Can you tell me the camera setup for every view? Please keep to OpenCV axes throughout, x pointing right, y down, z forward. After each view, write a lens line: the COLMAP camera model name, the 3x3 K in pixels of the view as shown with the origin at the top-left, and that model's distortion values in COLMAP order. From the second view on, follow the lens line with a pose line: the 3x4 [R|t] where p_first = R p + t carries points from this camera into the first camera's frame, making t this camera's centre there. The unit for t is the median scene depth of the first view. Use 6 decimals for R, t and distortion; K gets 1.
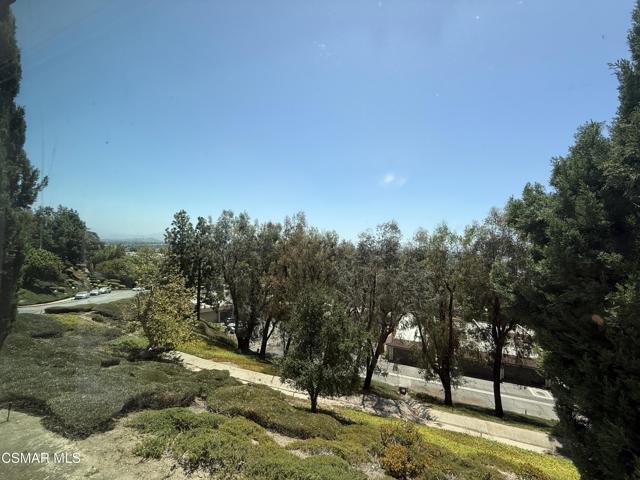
lens RADIAL K [[255.6, 0, 323.3], [0, 255.6, 240.5], [0, 0, 1]] dist [0.000559, 0.000151]
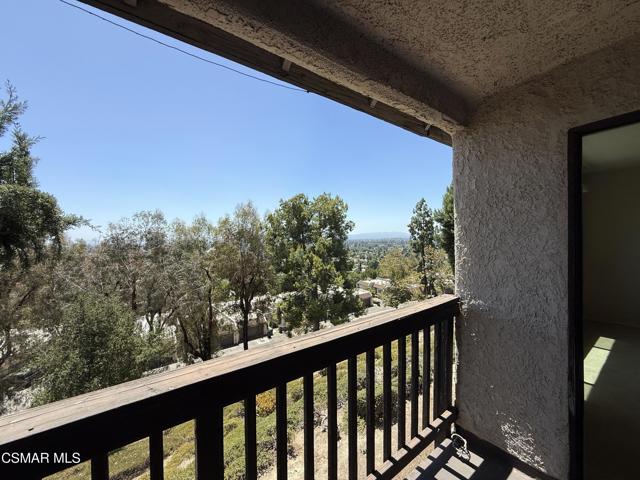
lens RADIAL K [[255.6, 0, 319.2], [0, 255.6, 239.1], [0, 0, 1]] dist [0.000559, 0.000151]
pose [[0.546009, -0.034410, 0.837073, -0.154431], [0.009703, 0.999349, 0.034751, 0.000909], [-0.837723, -0.010853, 0.545987, 0.011919]]
